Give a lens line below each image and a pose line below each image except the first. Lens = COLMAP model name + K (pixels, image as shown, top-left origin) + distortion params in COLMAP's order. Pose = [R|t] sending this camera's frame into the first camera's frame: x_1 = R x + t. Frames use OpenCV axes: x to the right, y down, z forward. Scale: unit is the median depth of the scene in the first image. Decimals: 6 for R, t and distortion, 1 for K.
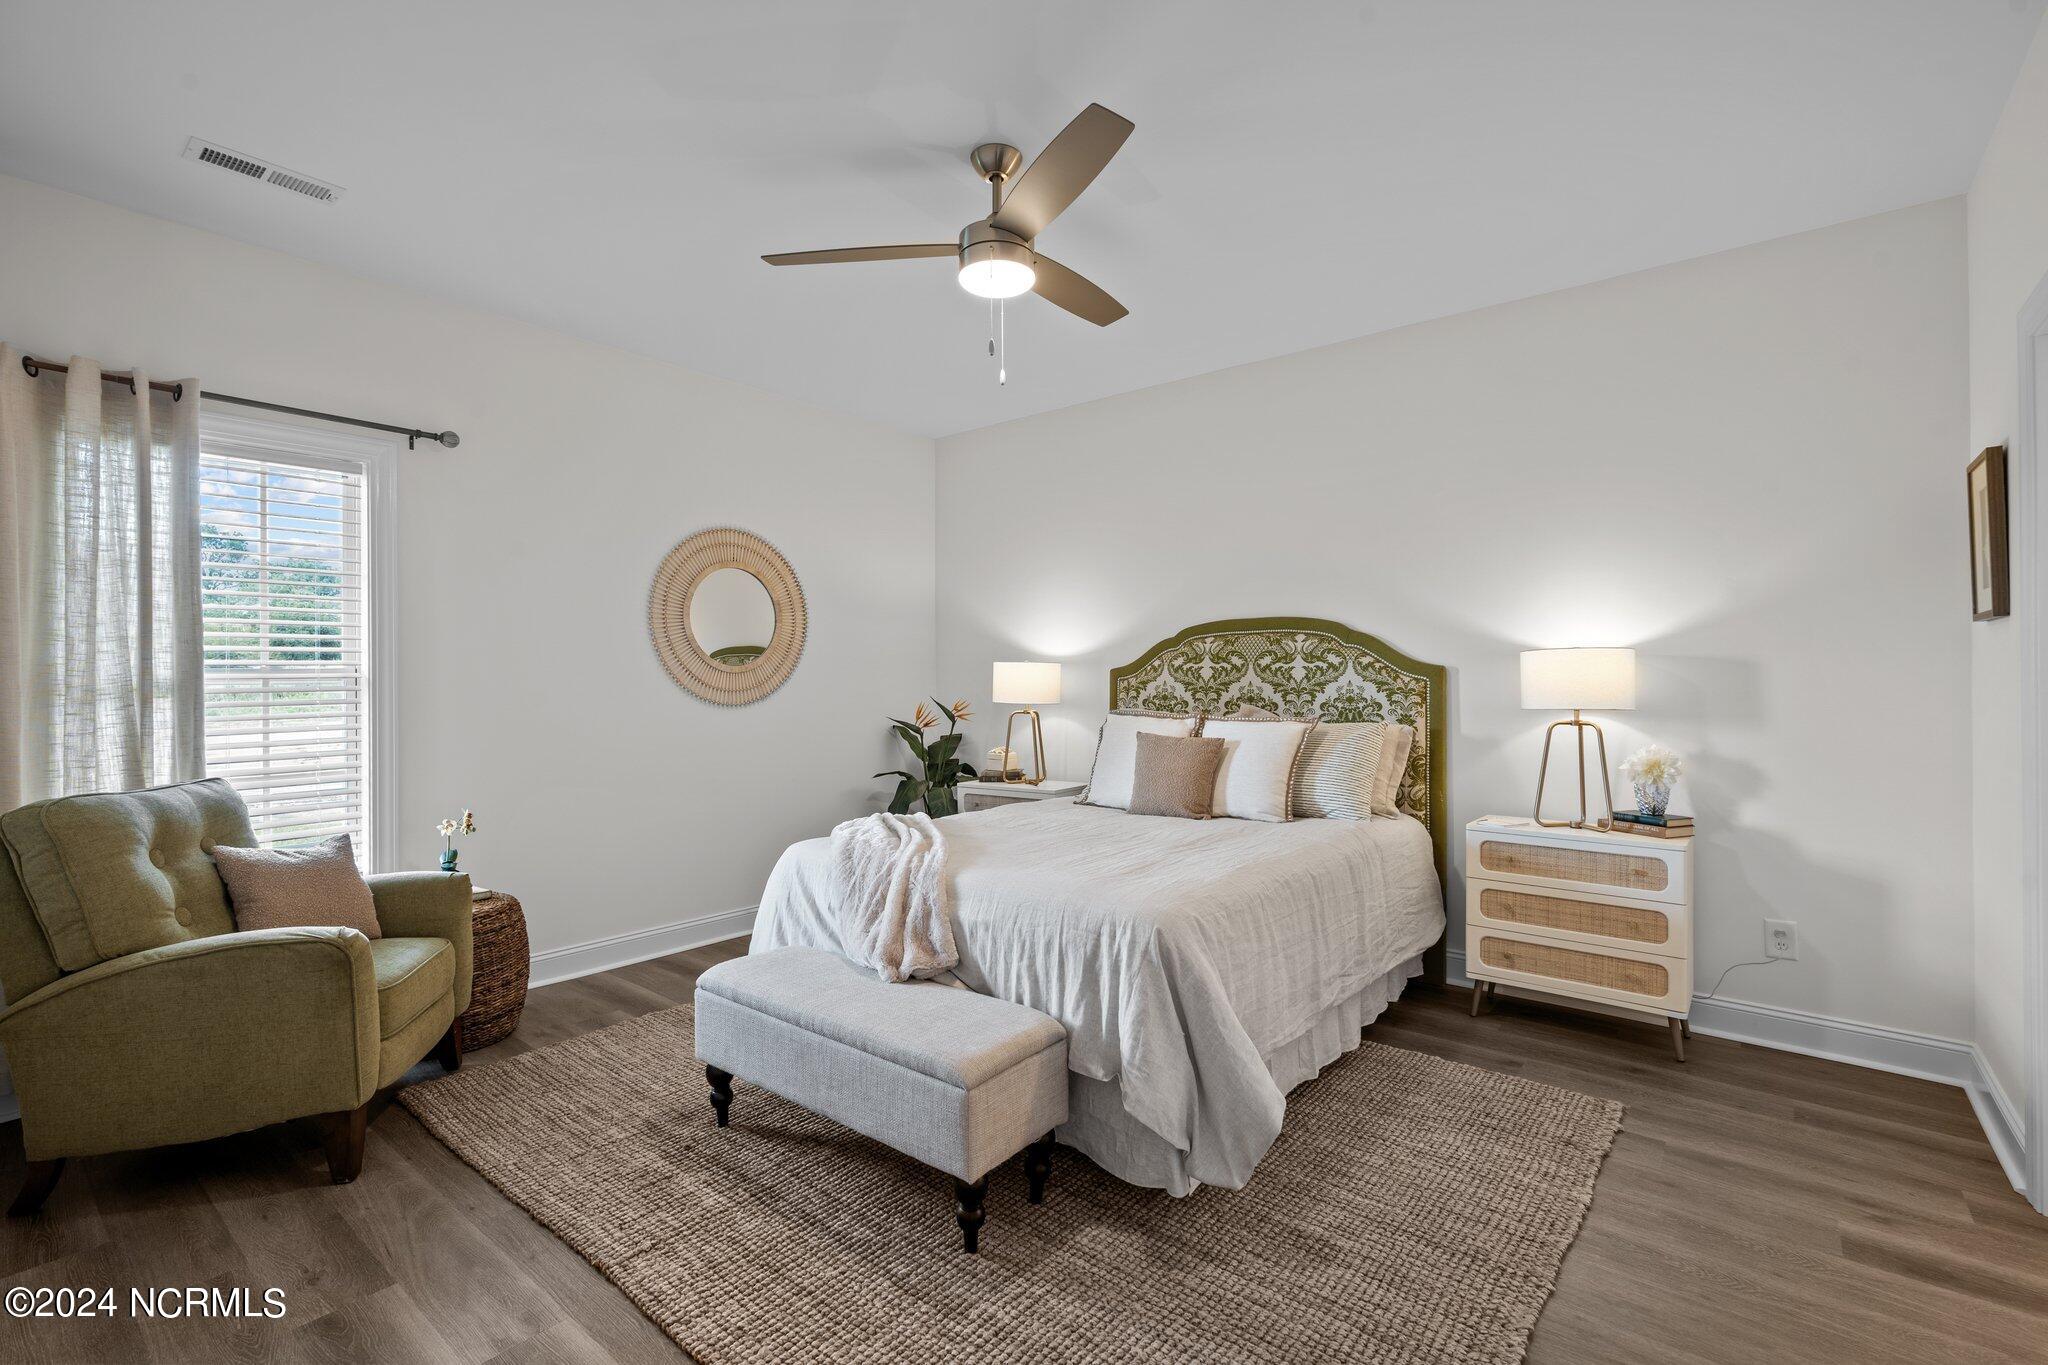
lens RADIAL K [[905.1, 0, 1024.6], [0, 905.1, 673.3], [0, 0, 1]] dist [-0.003508, -0.000214]
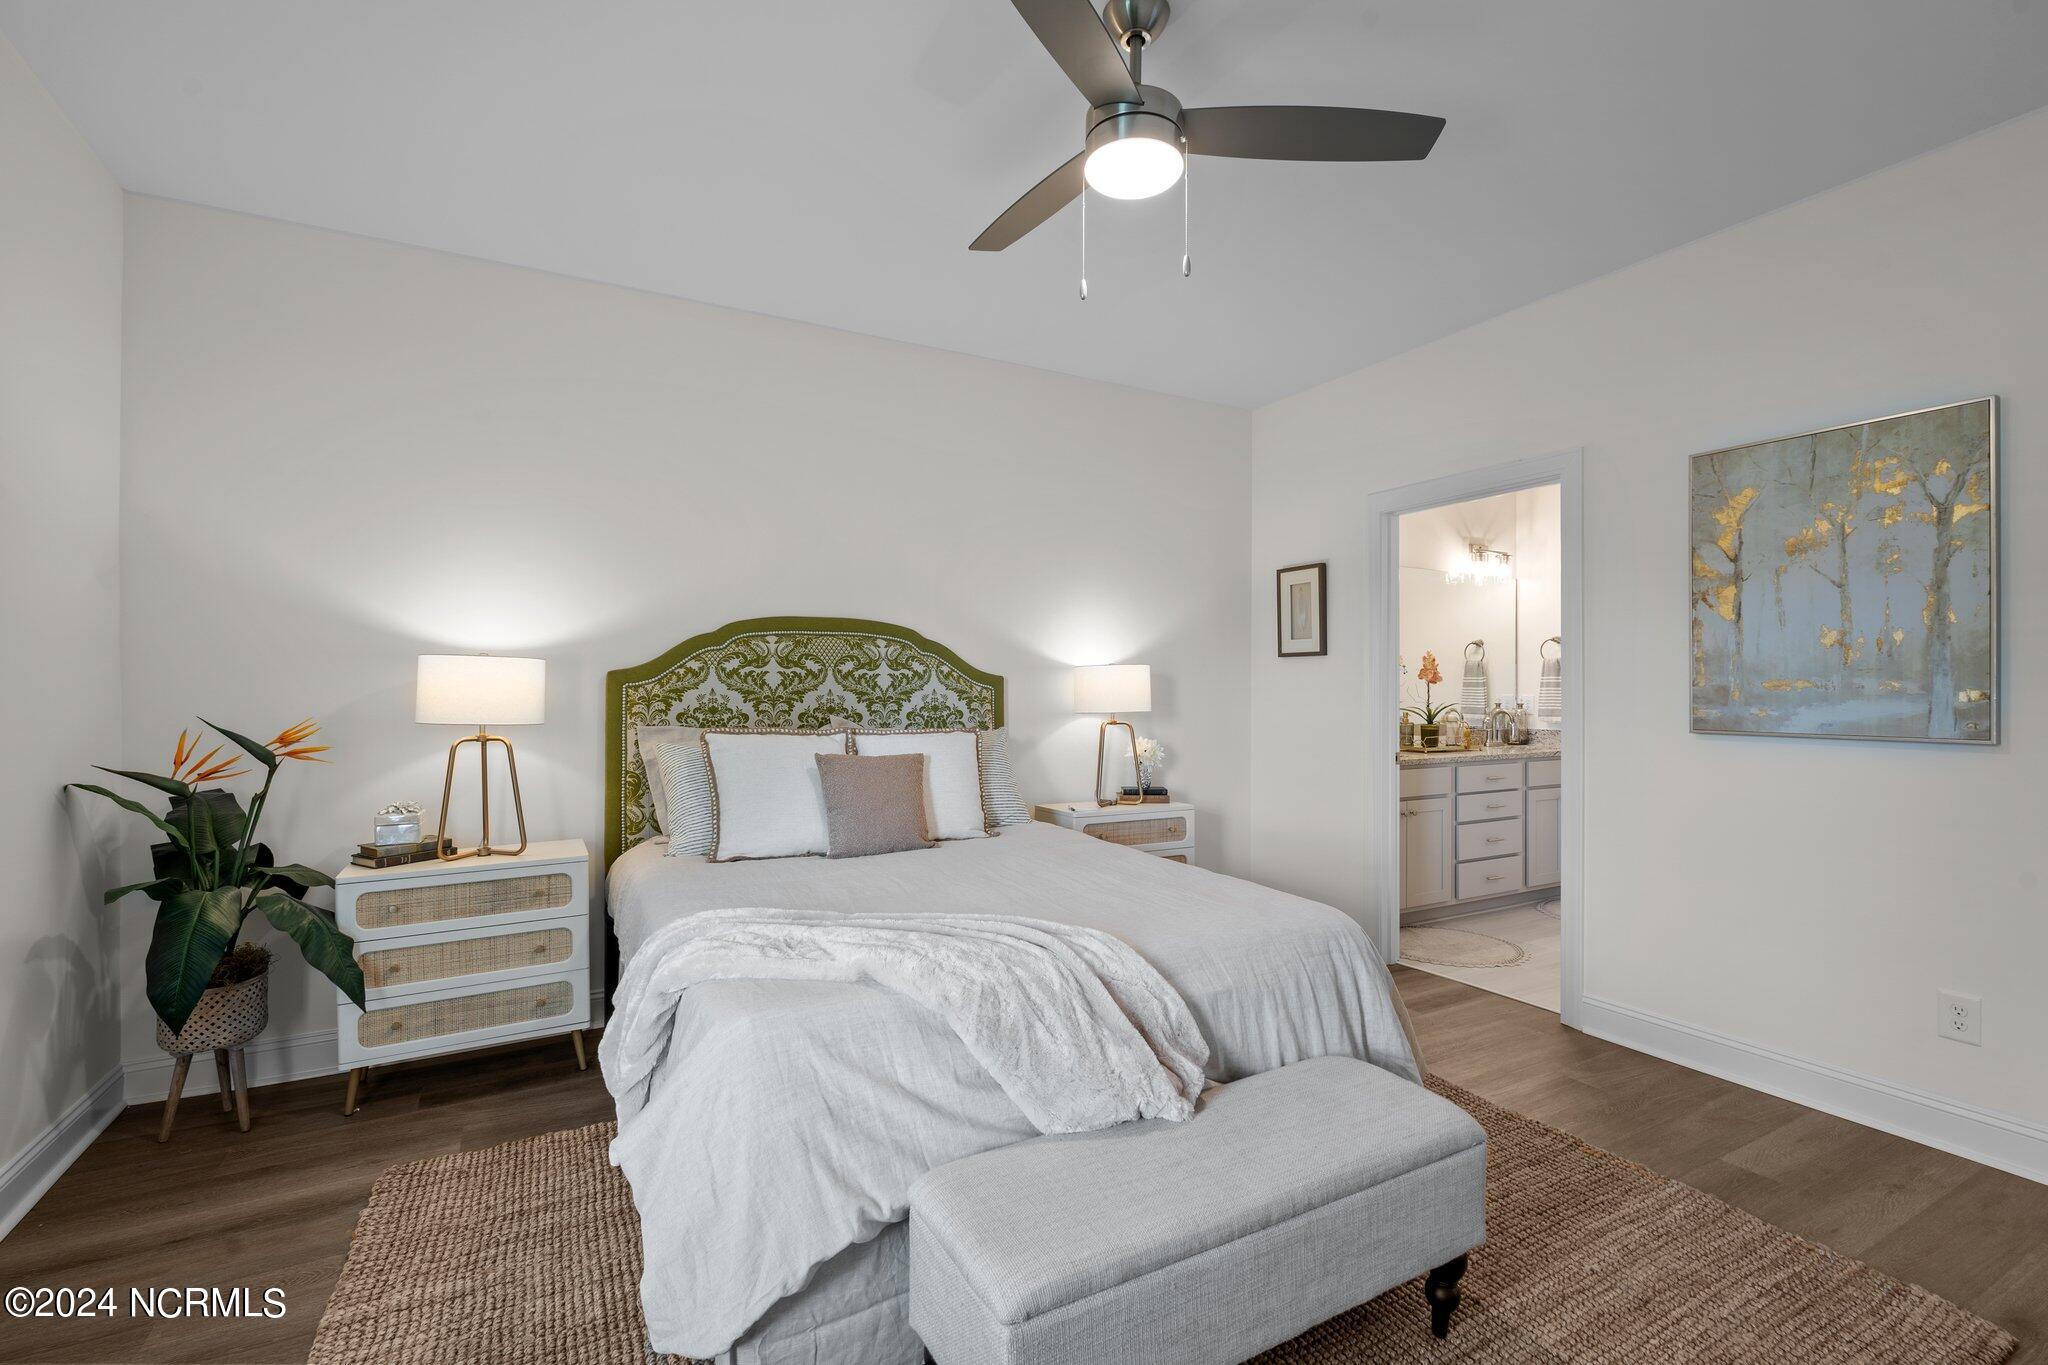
lens RADIAL K [[901.5, 0, 1026.6], [0, 901.5, 691.7], [0, 0, 1]] dist [-0.003741, -0.000175]
pose [[0.375215, 0.001277, 0.926937, -0.651826], [-0.009809, 0.999949, 0.002593, 0.009109], [-0.926886, -0.010065, 0.375208, 0.666682]]
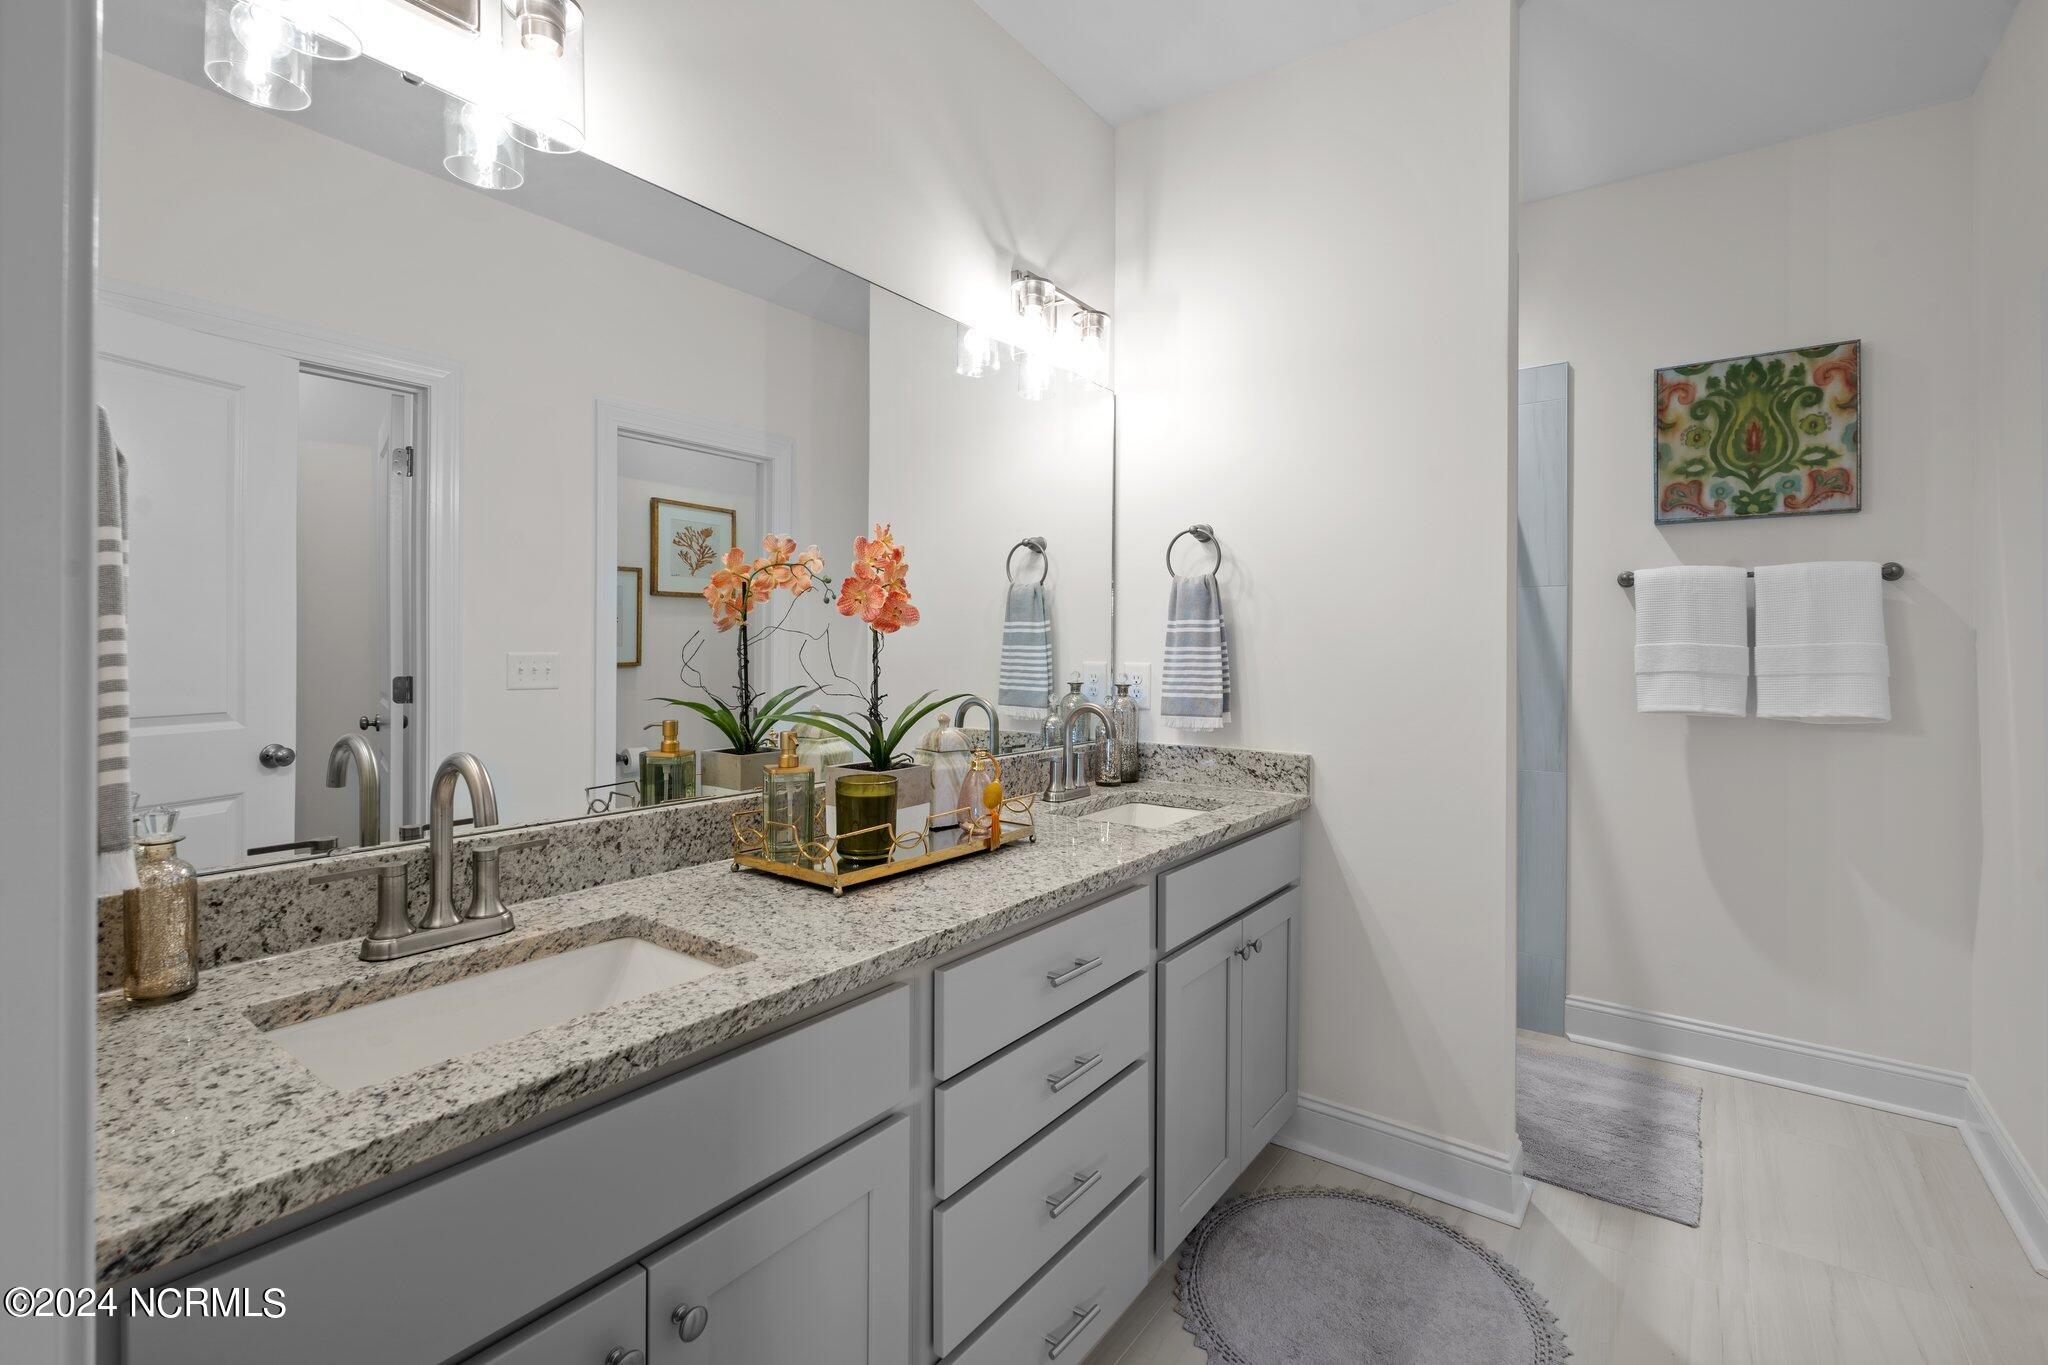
lens RADIAL K [[947.0, 0, 1016.3], [0, 947.0, 645.8], [0, 0, 1]] dist [-0.001132, 0.000123]
pose [[-0.048619, 0.005097, 0.998804, 0.652159], [-0.014717, 0.999875, -0.005819, 0.001322], [-0.998709, -0.014982, -0.048538, 0.550416]]
